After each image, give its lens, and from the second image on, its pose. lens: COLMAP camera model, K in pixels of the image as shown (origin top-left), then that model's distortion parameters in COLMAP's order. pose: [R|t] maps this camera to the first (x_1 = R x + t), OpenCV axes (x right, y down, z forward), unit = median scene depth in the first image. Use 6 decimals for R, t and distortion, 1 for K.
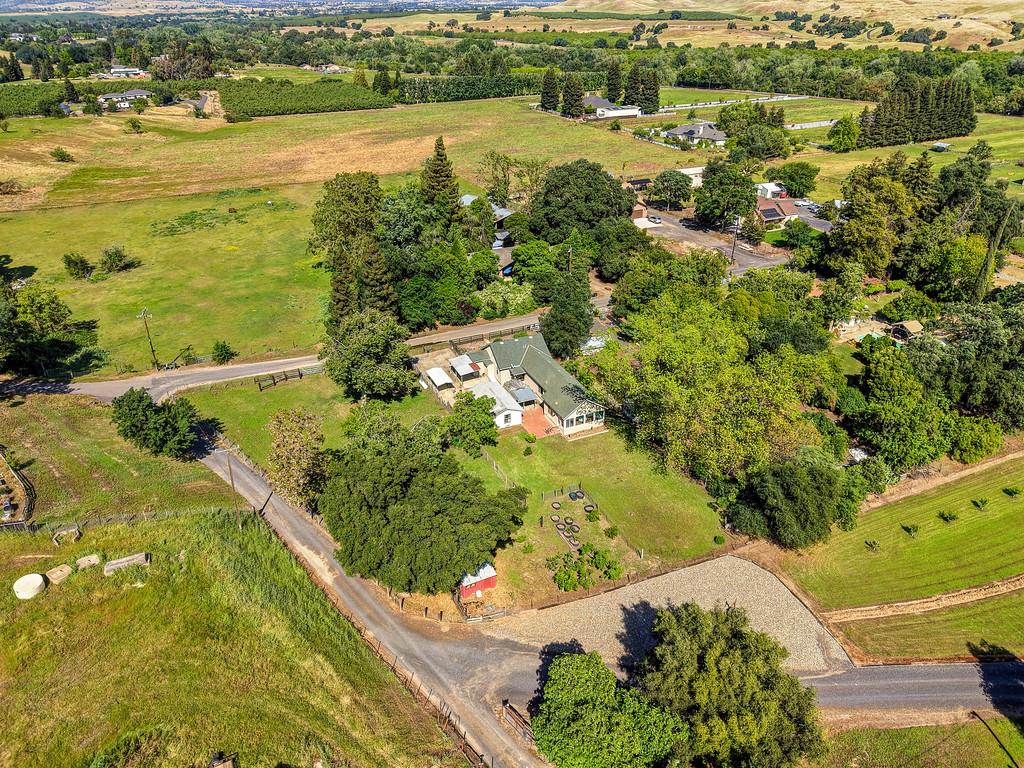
lens RADIAL K [[693.4, 0, 509.4], [0, 693.4, 388.0], [0, 0, 1]] dist [0.019174, -0.017109]
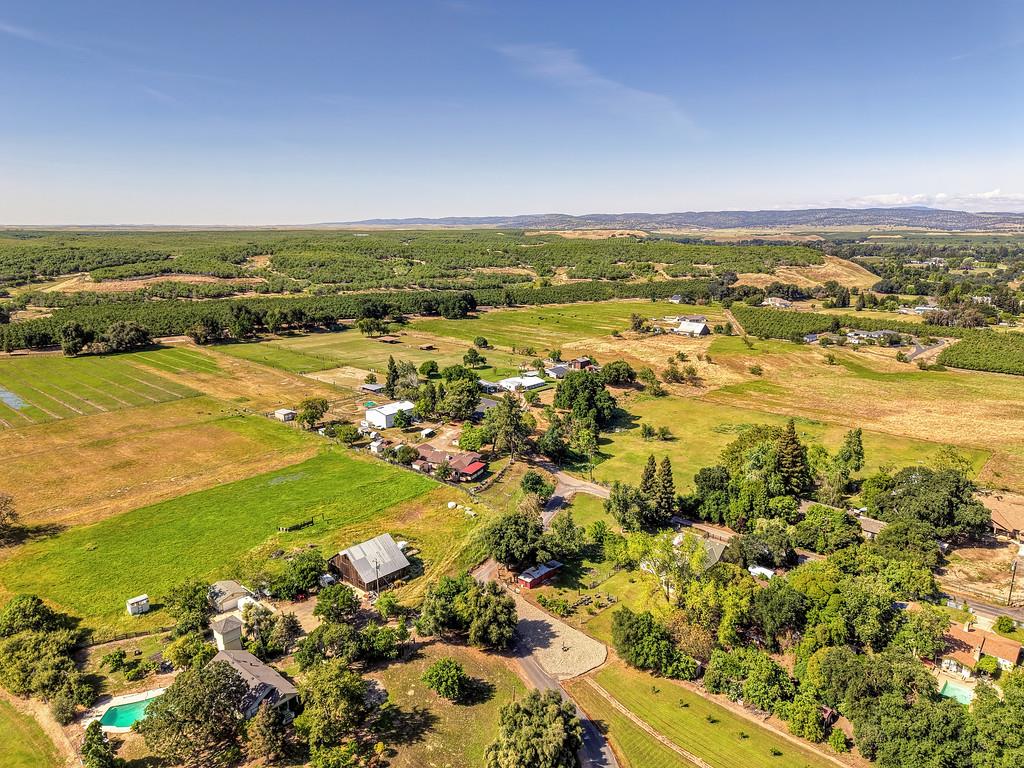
lens RADIAL K [[693.4, 0, 513.8], [0, 693.4, 388.8], [0, 0, 1]] dist [0.019174, -0.017109]
pose [[0.409466, 0.220814, -0.885200, 0.819183], [-0.447507, 0.894136, 0.016040, -0.146086], [0.795031, 0.389566, 0.464934, -0.174836]]
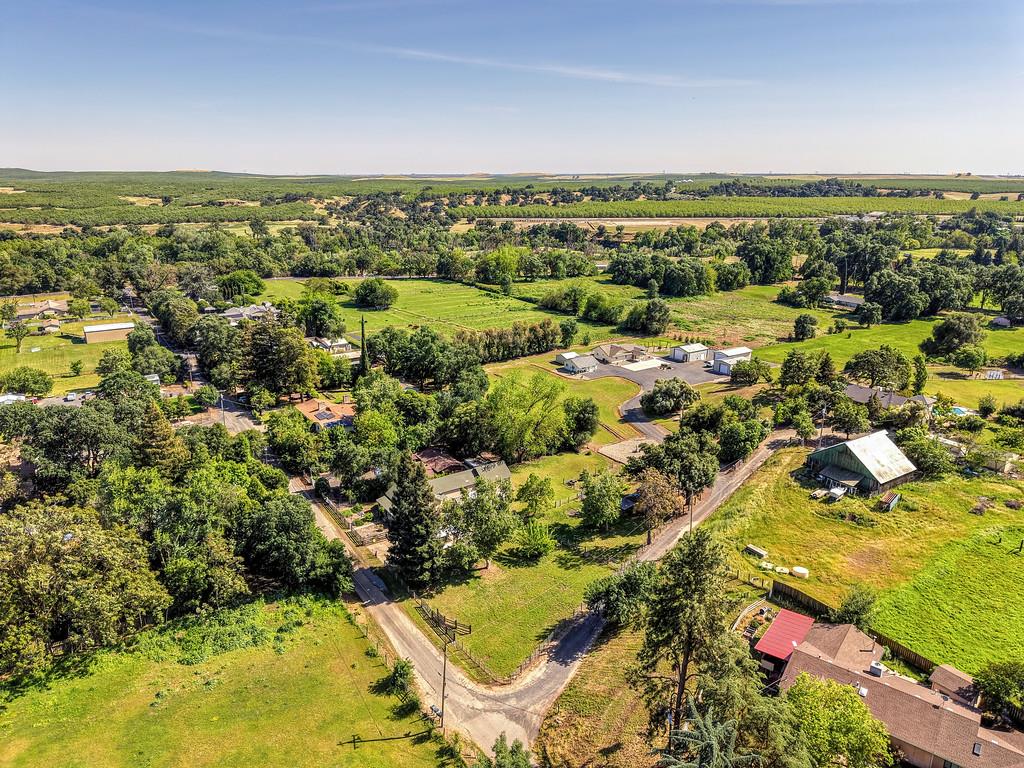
lens RADIAL K [[693.4, 0, 518.8], [0, 693.4, 384.4], [0, 0, 1]] dist [0.019174, -0.017109]
pose [[-0.185199, -0.274539, 0.943573, -0.778917], [0.475780, 0.815093, 0.330540, -0.369339], [-0.859846, 0.510149, -0.020334, 0.534990]]
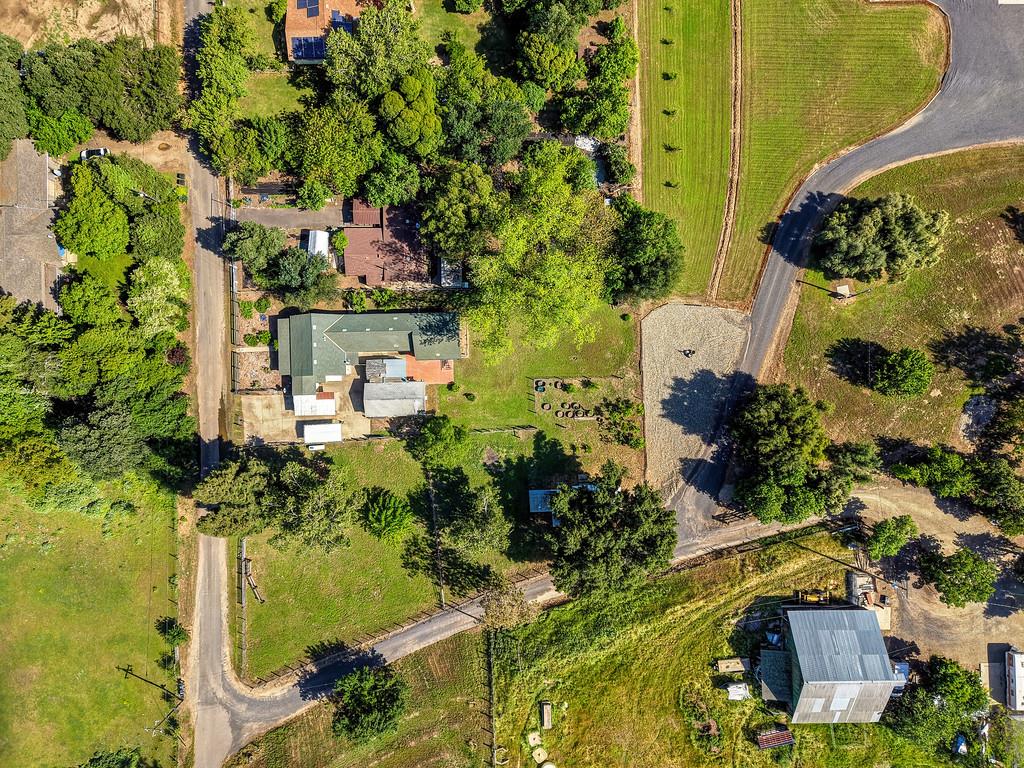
lens RADIAL K [[693.4, 0, 509.8], [0, 693.4, 383.9], [0, 0, 1]] dist [0.019174, -0.017109]
pose [[0.375701, -0.926348, 0.026979, 0.024469], [0.449898, 0.207763, 0.868577, -0.516681], [-0.810210, -0.314187, 0.494819, 0.217856]]
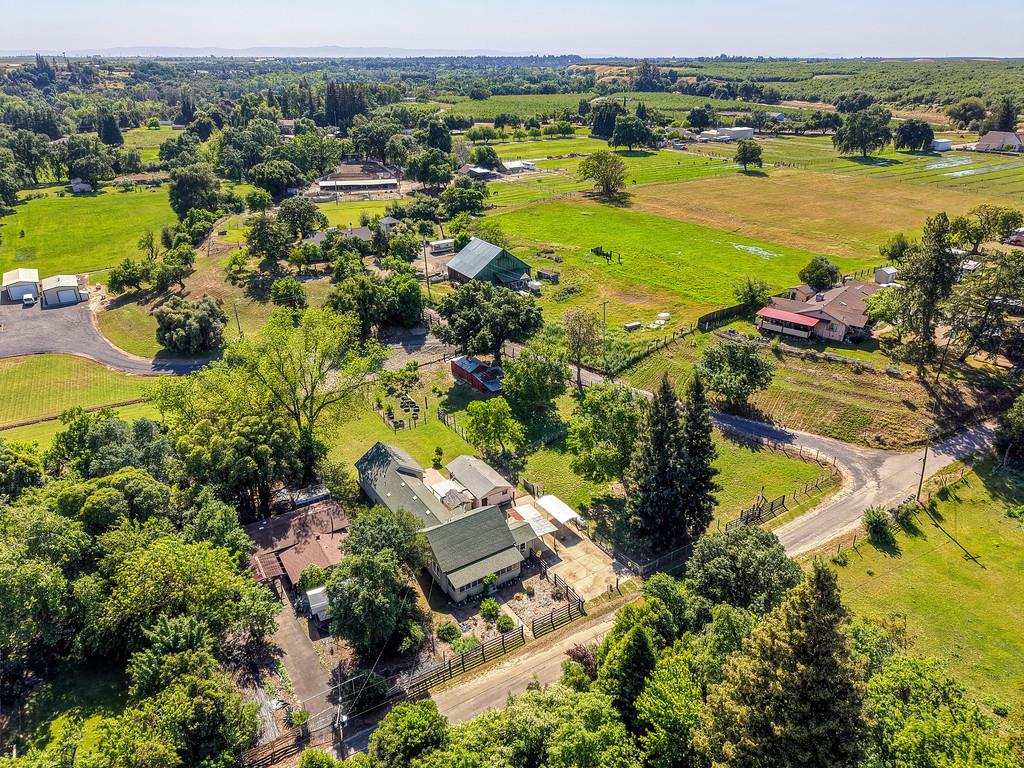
lens RADIAL K [[693.4, 0, 515.5], [0, 693.4, 387.6], [0, 0, 1]] dist [0.019174, -0.017109]
pose [[-0.986968, 0.082274, -0.138297, 0.029260], [-0.065391, 0.580210, 0.811838, -0.496317], [0.147034, 0.810301, -0.567268, 0.895445]]
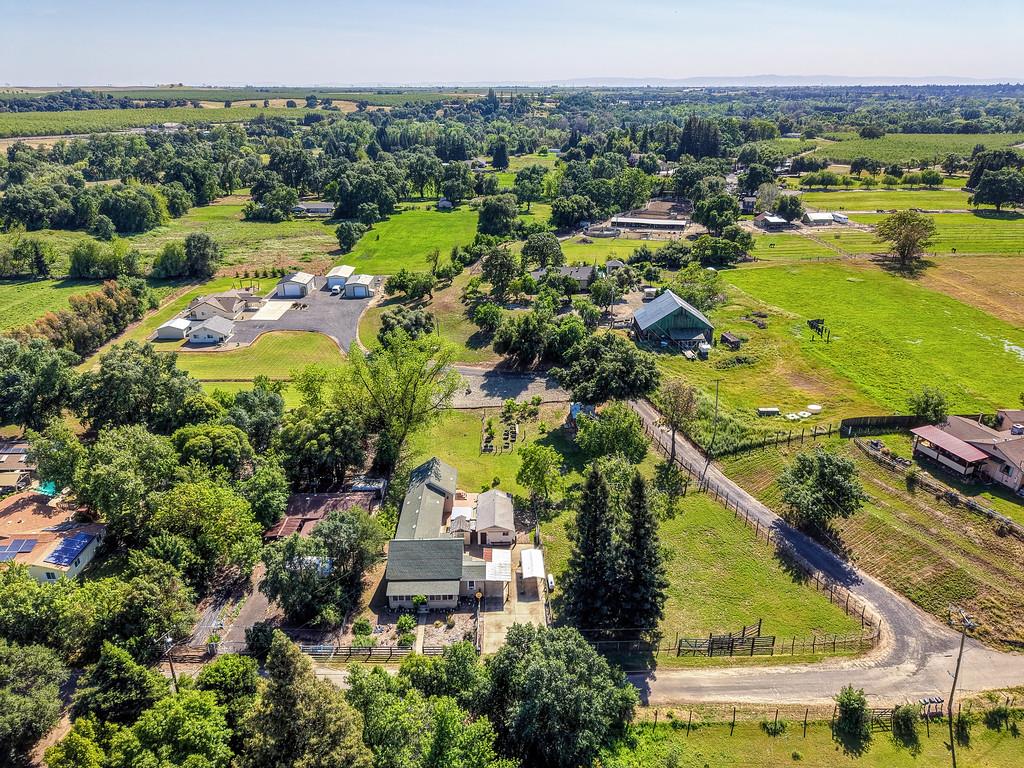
lens RADIAL K [[693.4, 0, 511.9], [0, 693.4, 387.0], [0, 0, 1]] dist [0.019174, -0.017109]
pose [[-0.922401, -0.137032, 0.361107, -0.232567], [0.202758, 0.623958, 0.754696, -0.519282], [-0.328733, 0.769350, -0.547755, 0.873031]]
